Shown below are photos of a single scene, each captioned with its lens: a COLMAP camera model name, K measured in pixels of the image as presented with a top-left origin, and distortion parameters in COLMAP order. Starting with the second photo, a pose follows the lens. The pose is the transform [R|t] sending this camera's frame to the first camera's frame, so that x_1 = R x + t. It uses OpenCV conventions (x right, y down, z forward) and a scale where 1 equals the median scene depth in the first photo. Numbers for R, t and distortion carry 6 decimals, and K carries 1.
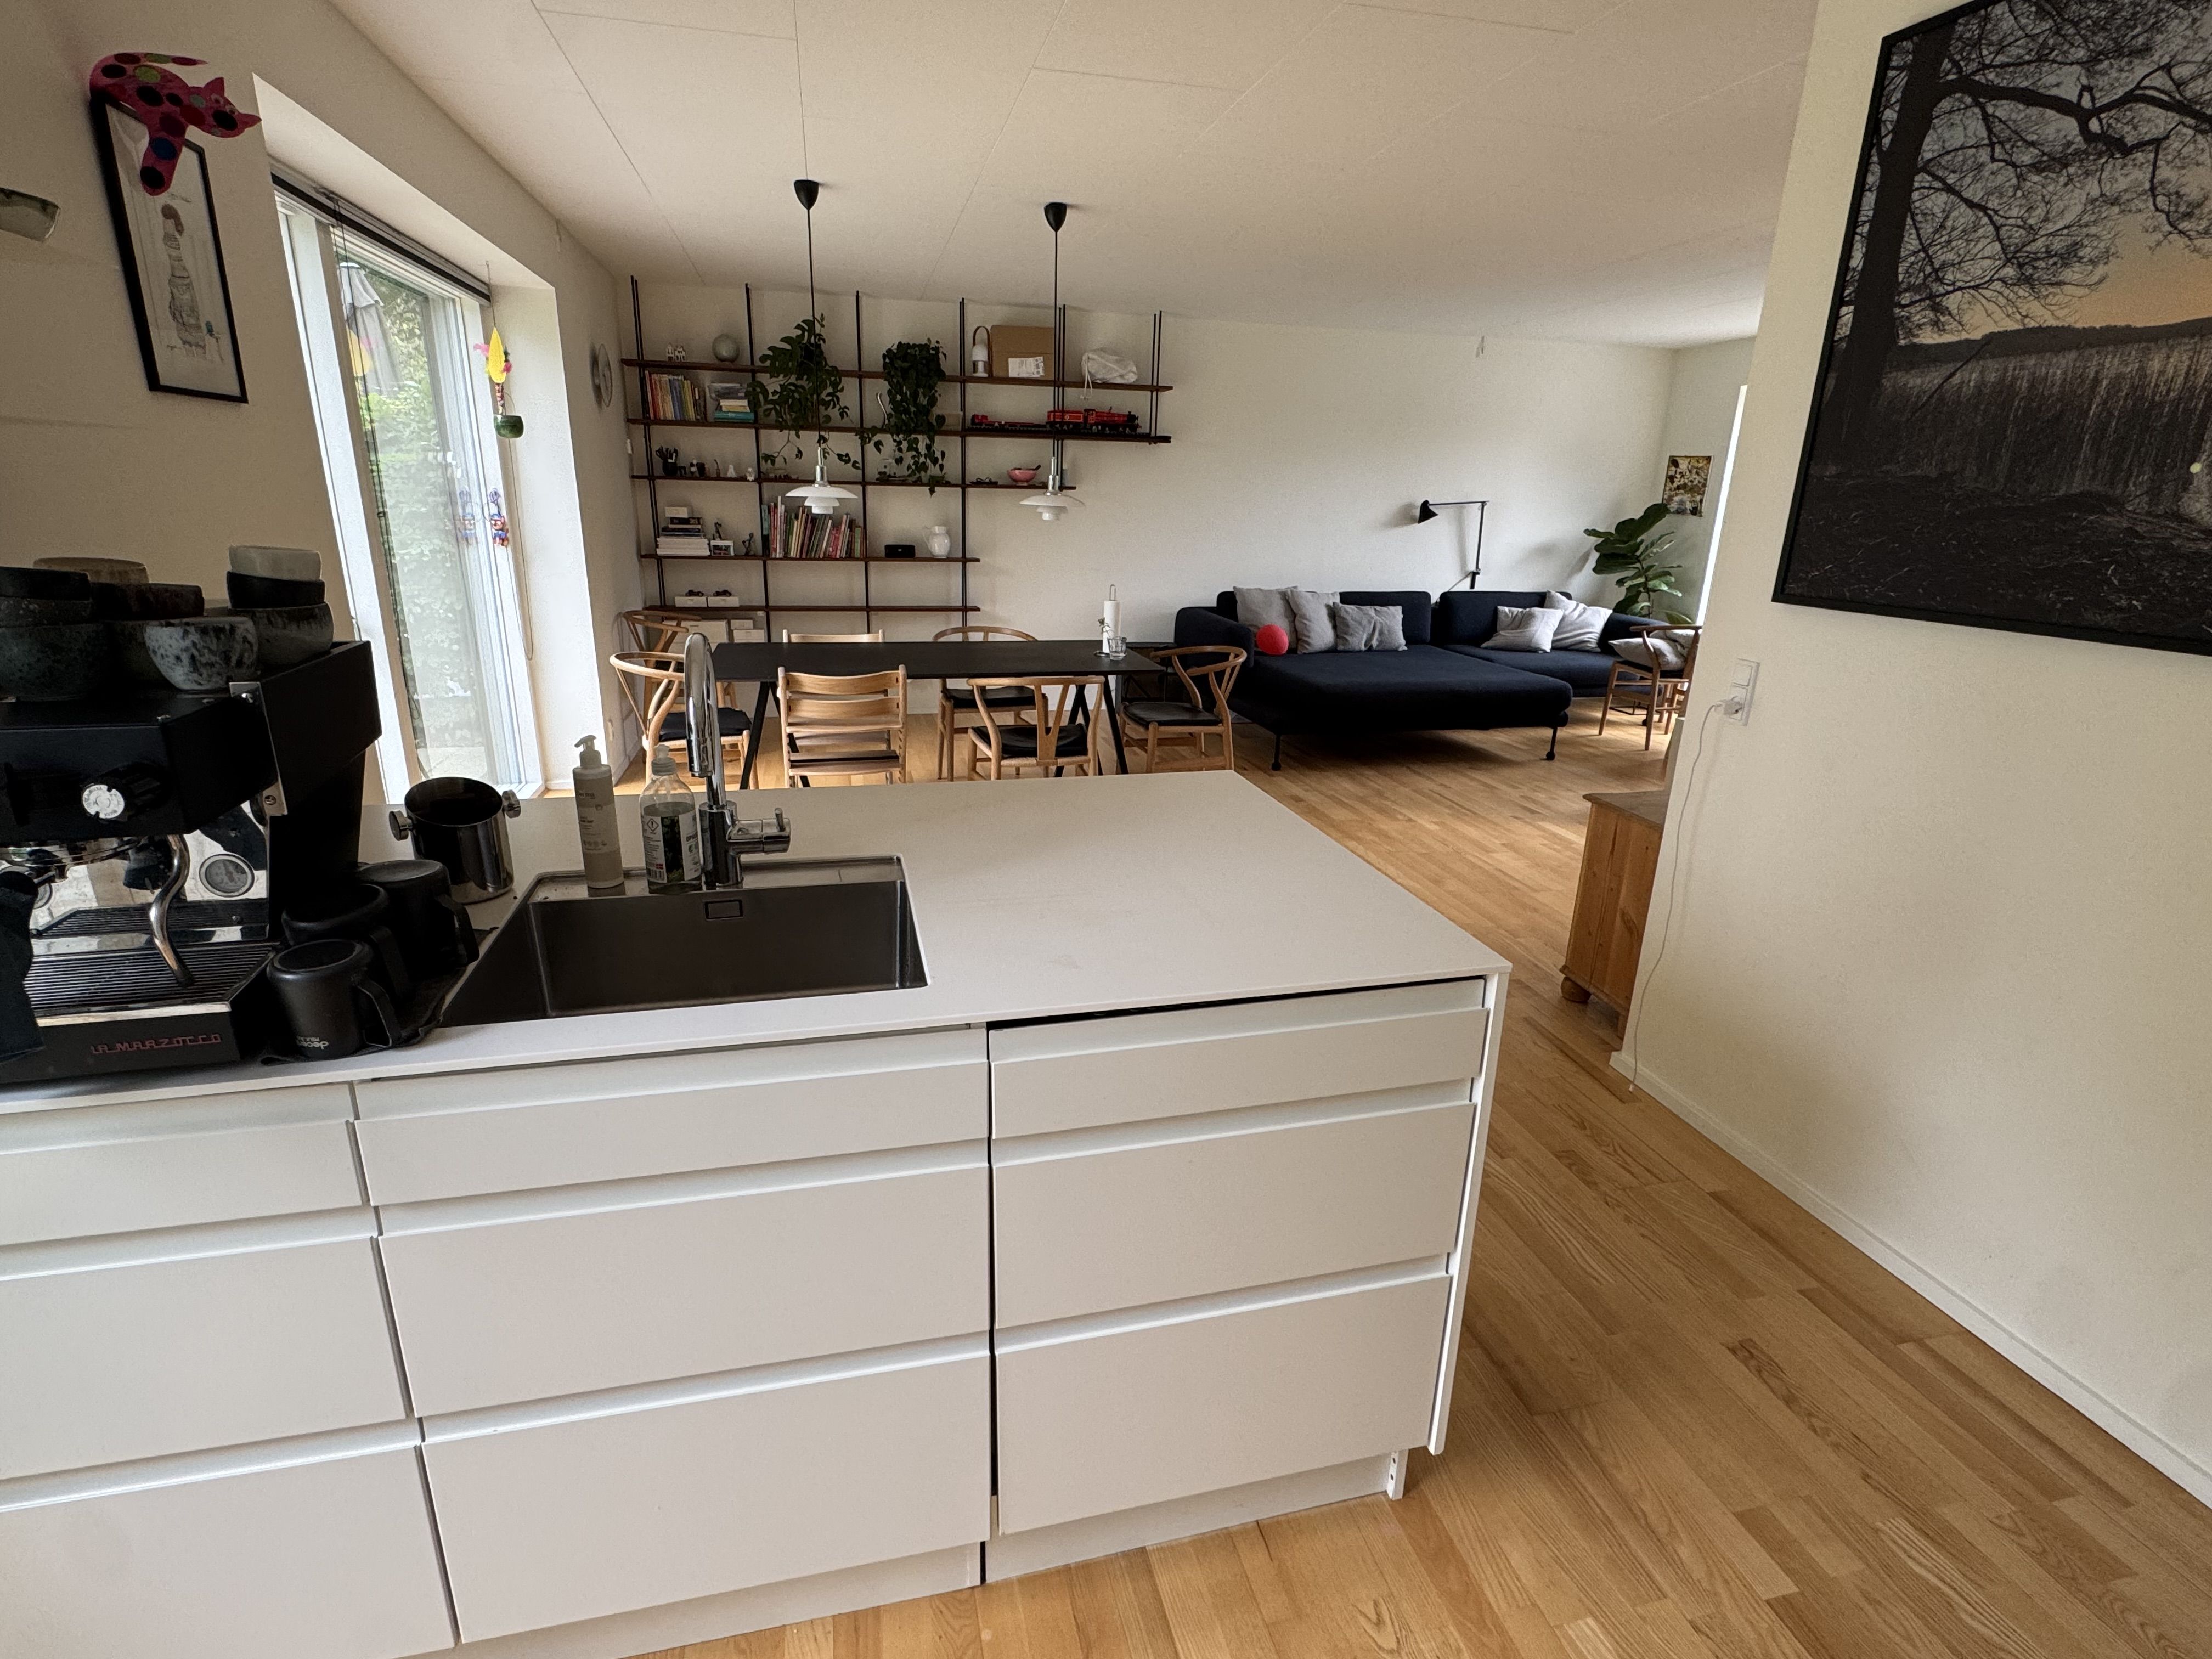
lens RADIAL K [[1094.2, 0, 1105.9], [0, 1094.2, 829.1], [0, 0, 1]] dist [-0.000615, -0.000133]
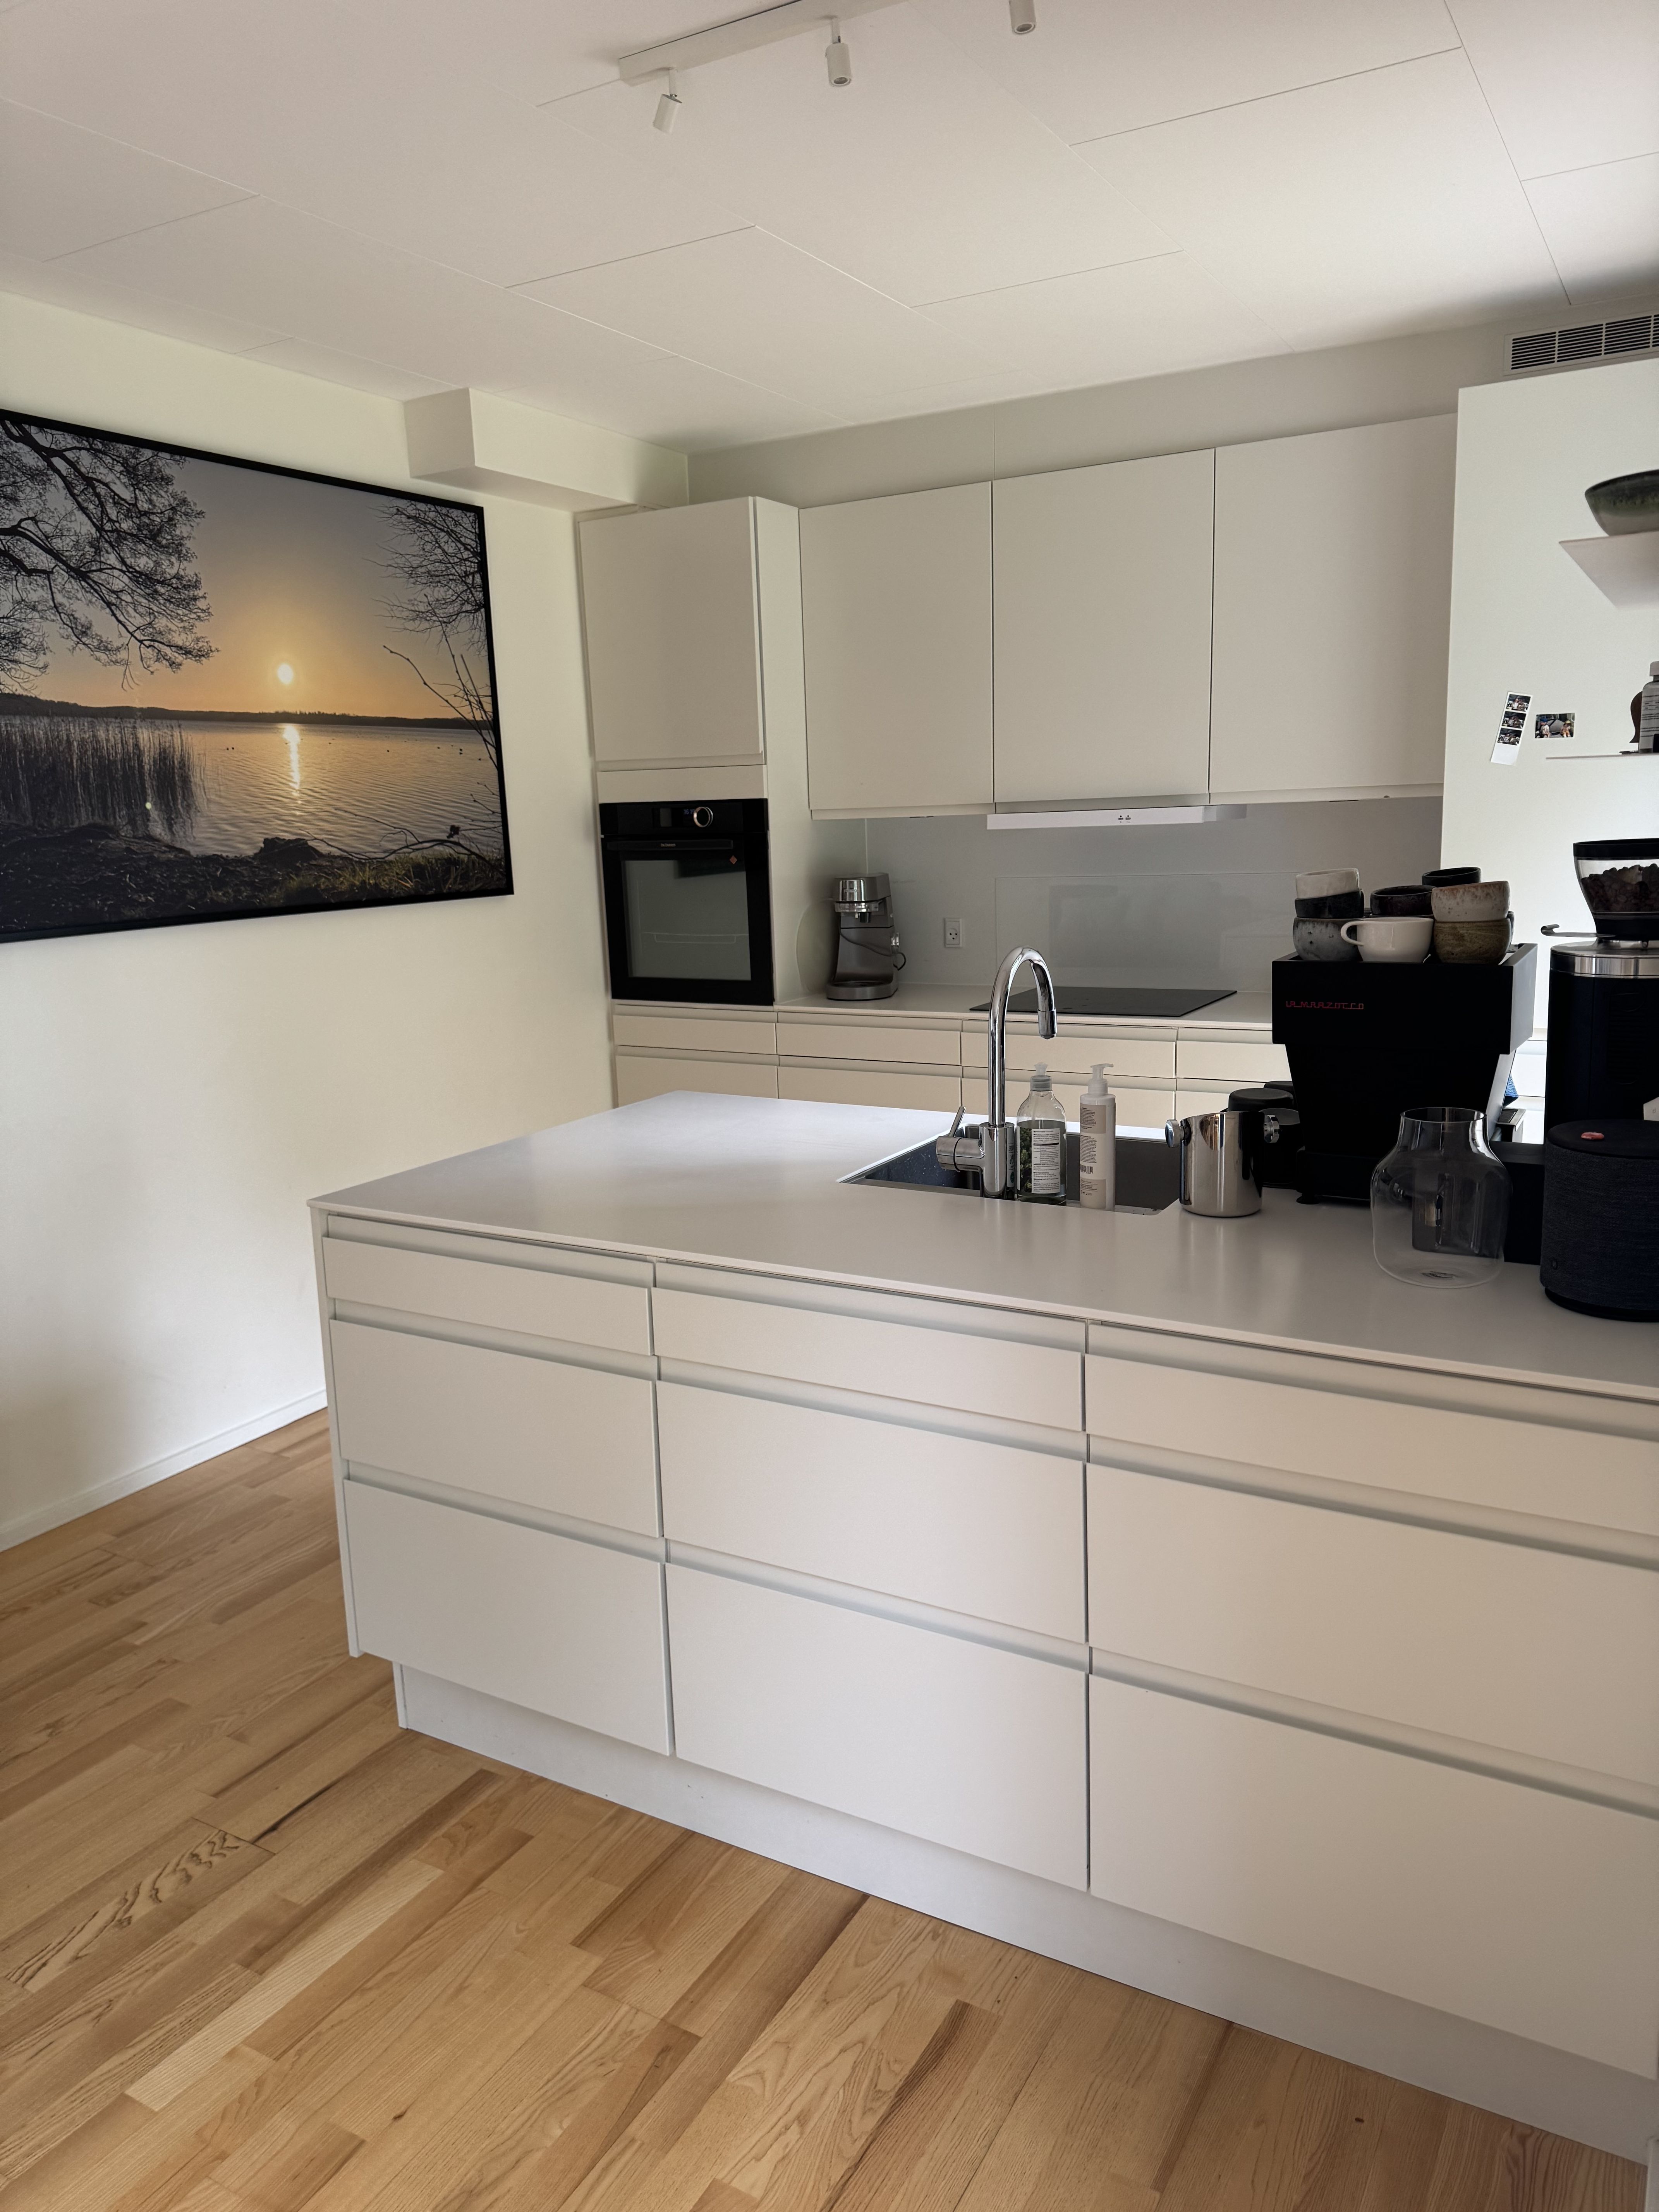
lens RADIAL K [[1554.8, 0, 829.7], [0, 1554.8, 1123.9], [0, 0, 1]] dist [0.012560, -0.015231]
pose [[-0.717783, -0.139365, 0.682177, -1.095857], [0.223898, 0.881524, 0.415675, -0.584141], [-0.659286, 0.451102, -0.601539, 1.745644]]
